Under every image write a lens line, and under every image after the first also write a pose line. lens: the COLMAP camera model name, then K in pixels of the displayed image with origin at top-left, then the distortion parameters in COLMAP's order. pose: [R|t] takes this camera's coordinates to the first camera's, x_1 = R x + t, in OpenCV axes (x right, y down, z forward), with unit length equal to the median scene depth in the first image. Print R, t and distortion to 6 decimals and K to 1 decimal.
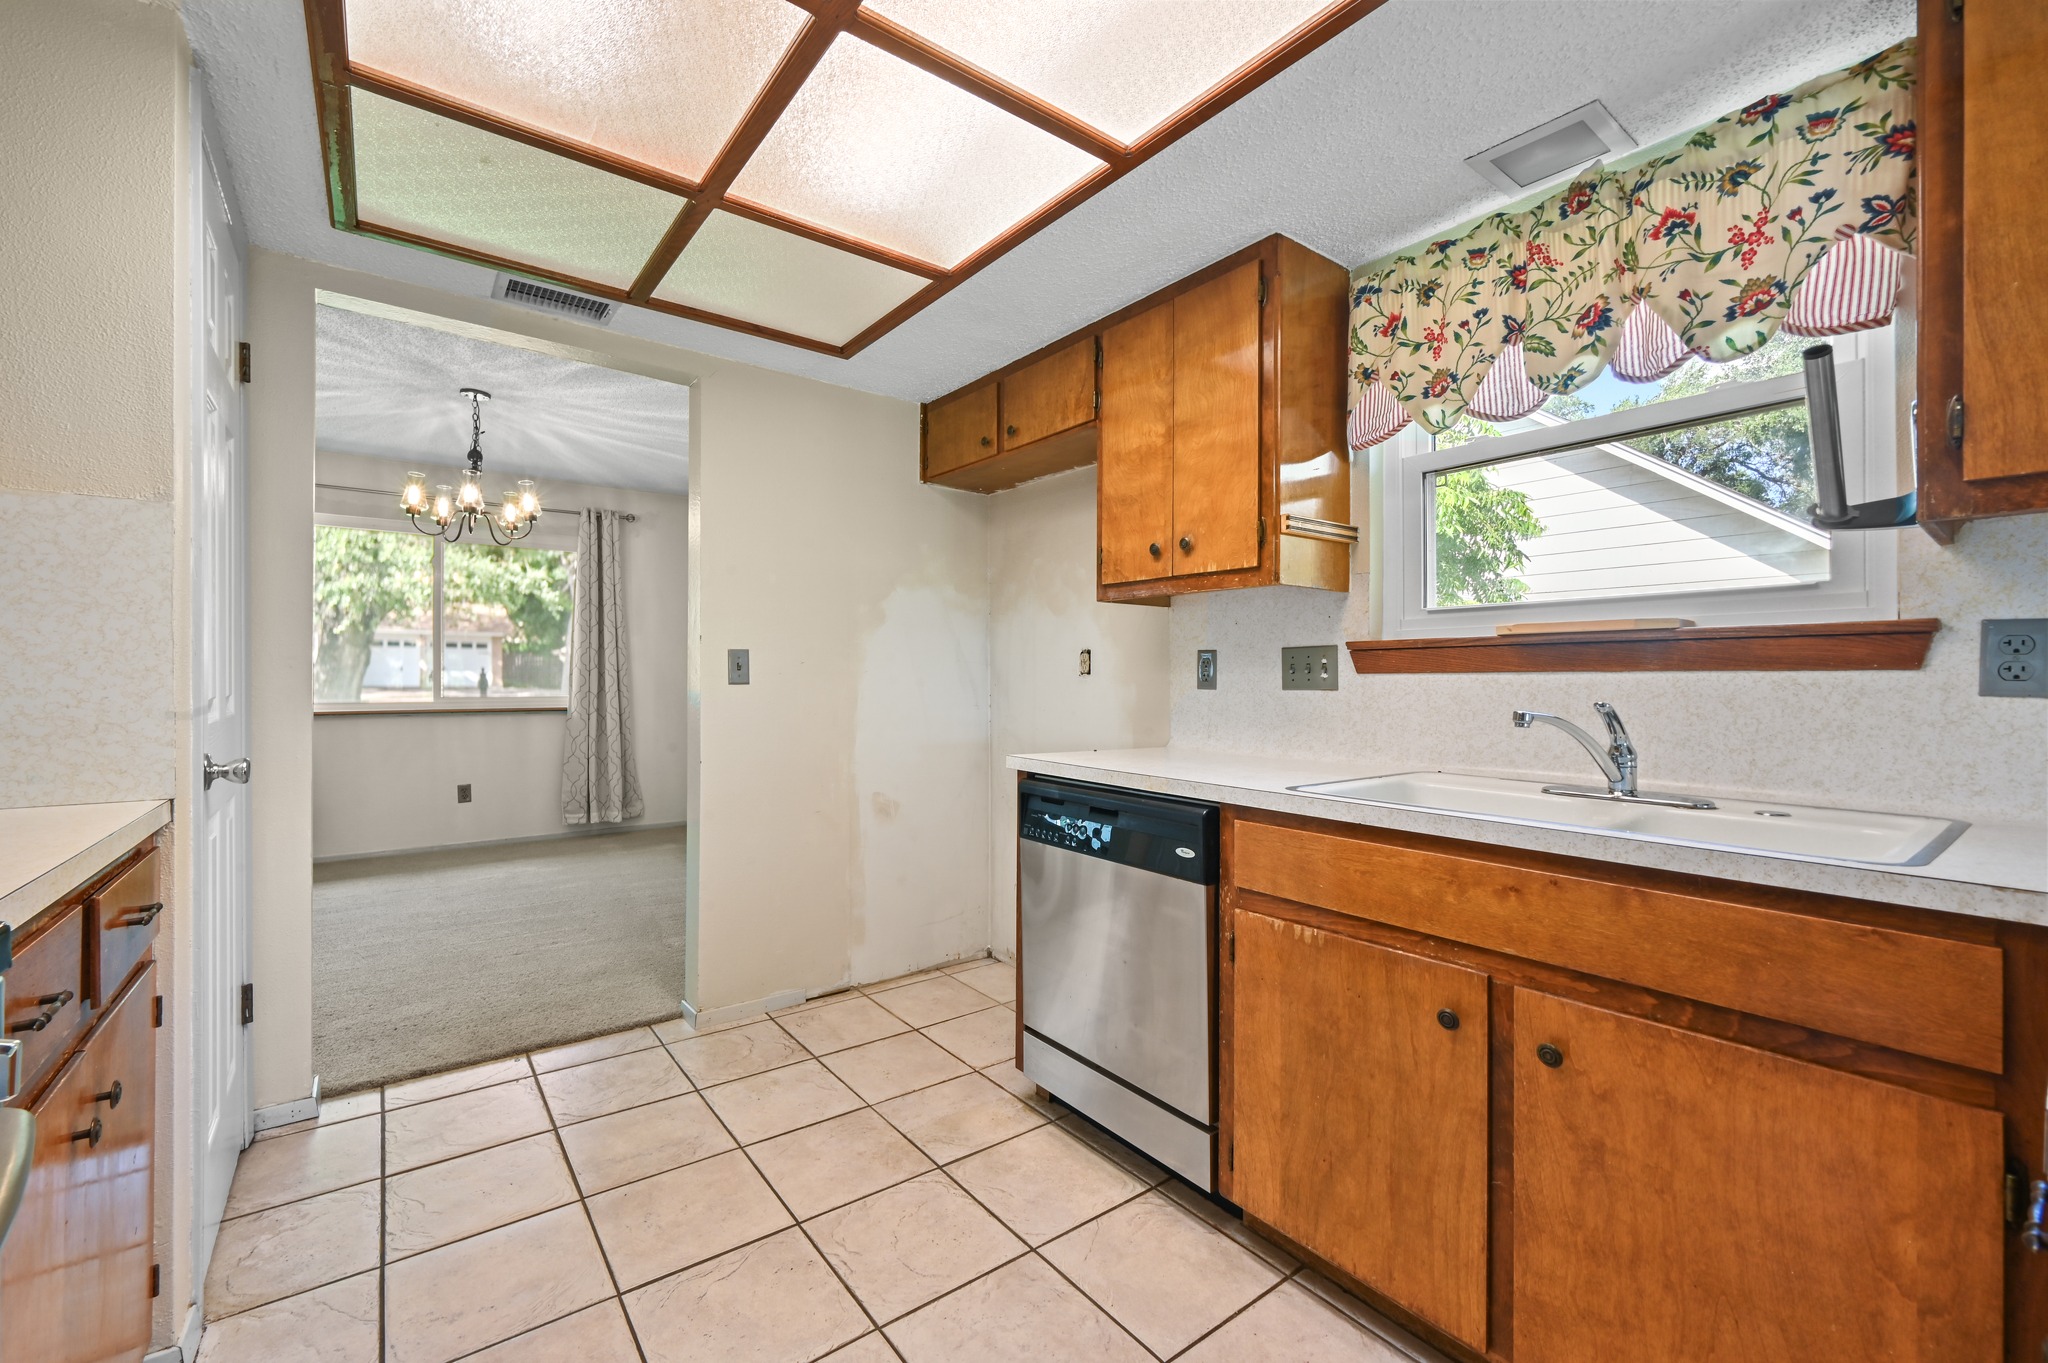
lens RADIAL K [[834.0, 0, 1008.3], [0, 834.0, 679.7], [0, 0, 1]] dist [-0.001013, 0.000169]
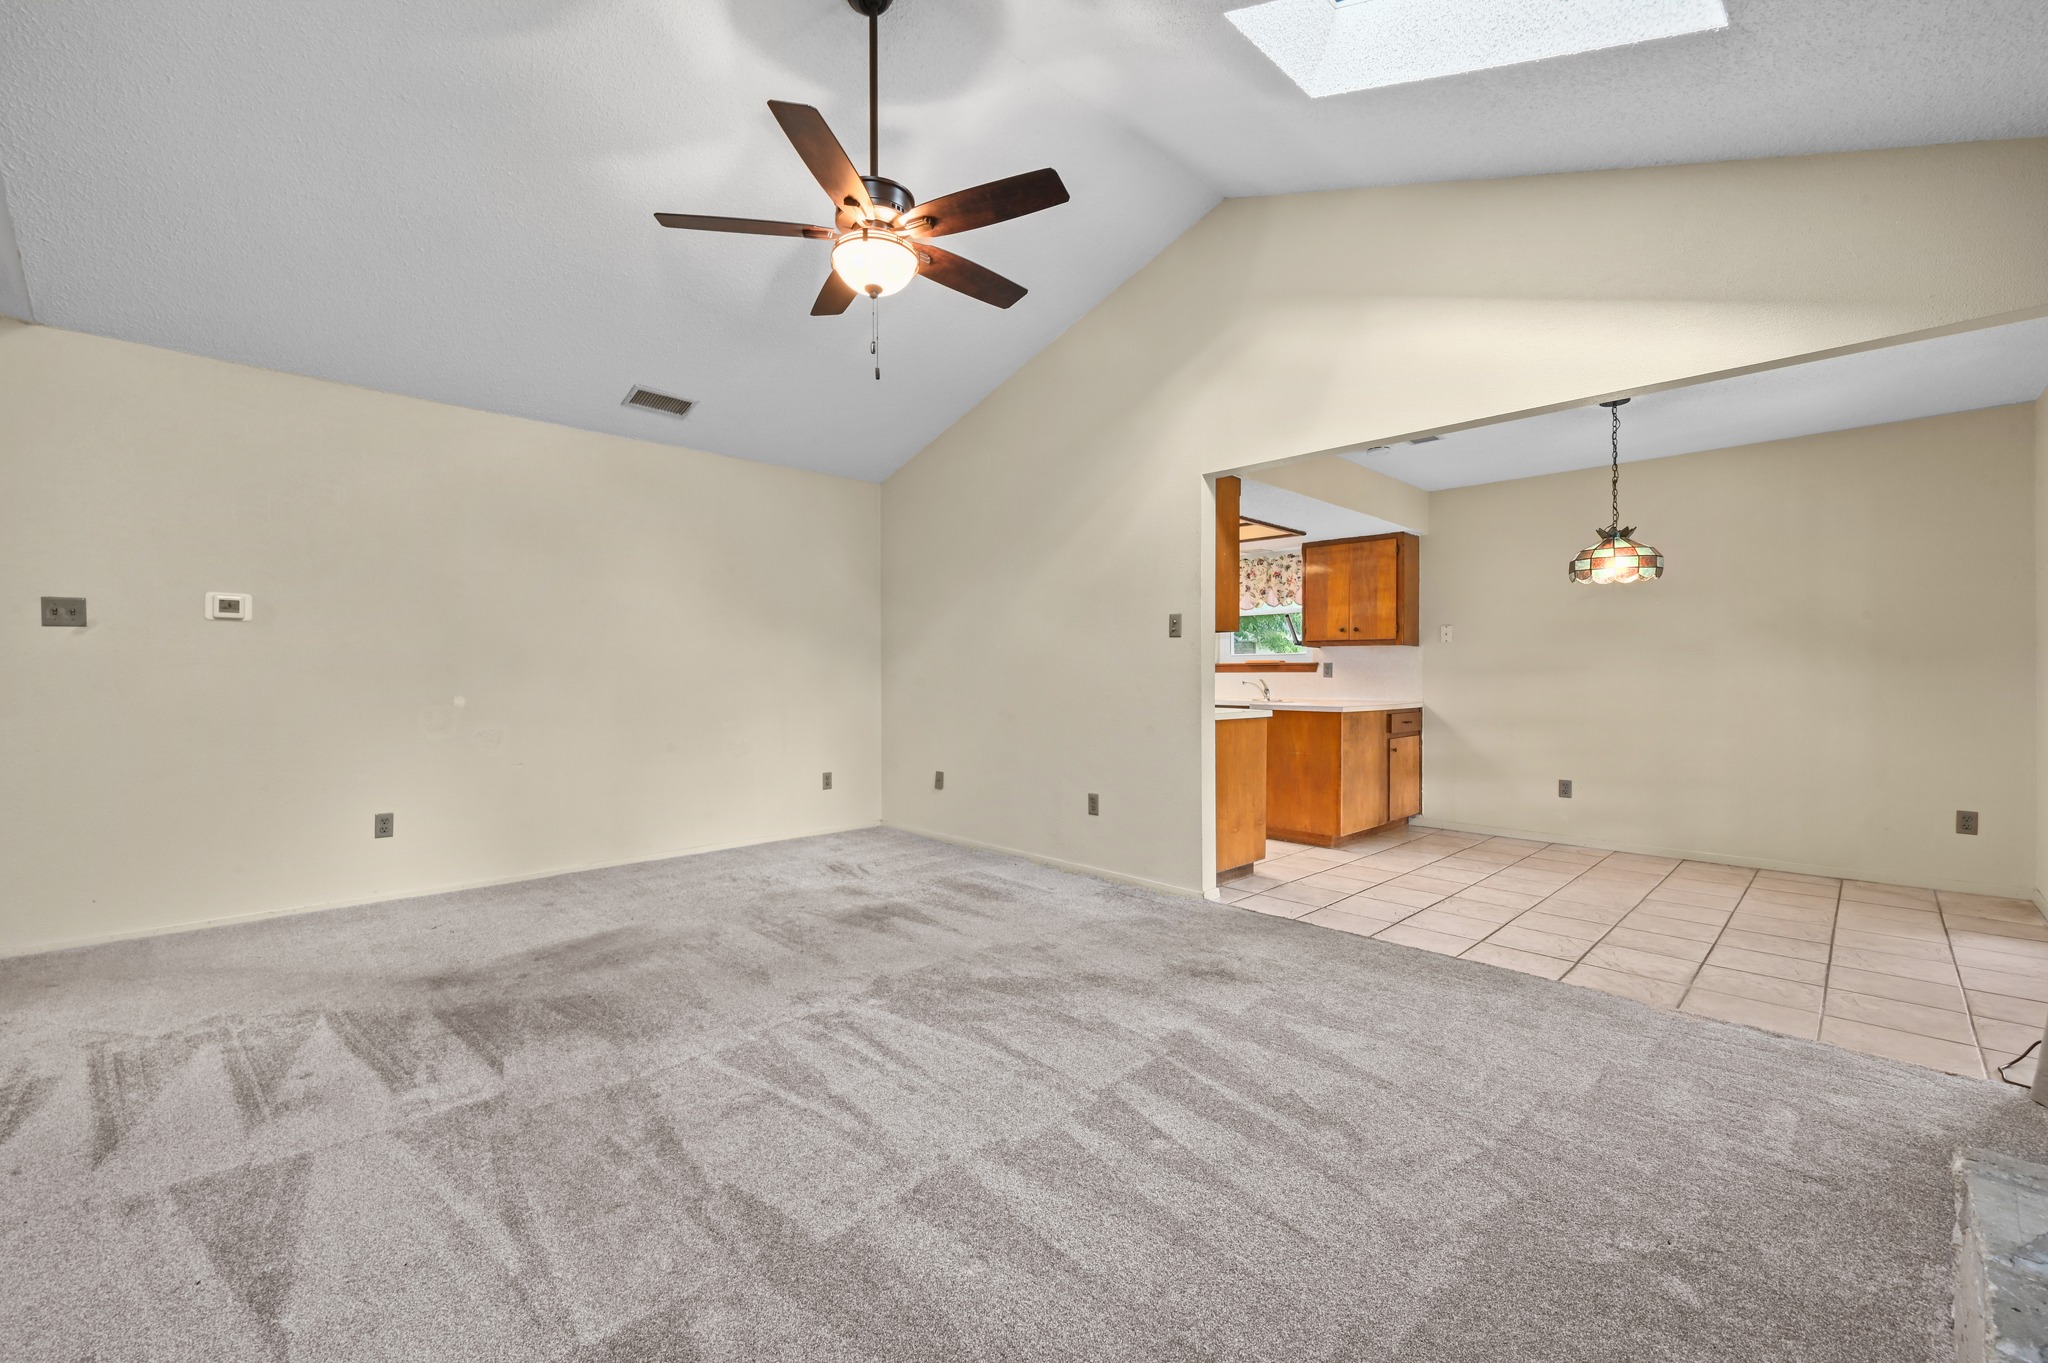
lens RADIAL K [[834.0, 0, 1023.3], [0, 834.0, 685.2], [0, 0, 1]] dist [-0.001013, 0.000169]
pose [[0.984151, 0.002631, 0.177311, -1.196954], [-0.002870, 0.999995, 0.001093, 0.051429], [-0.177307, -0.001585, 0.984154, -2.824387]]
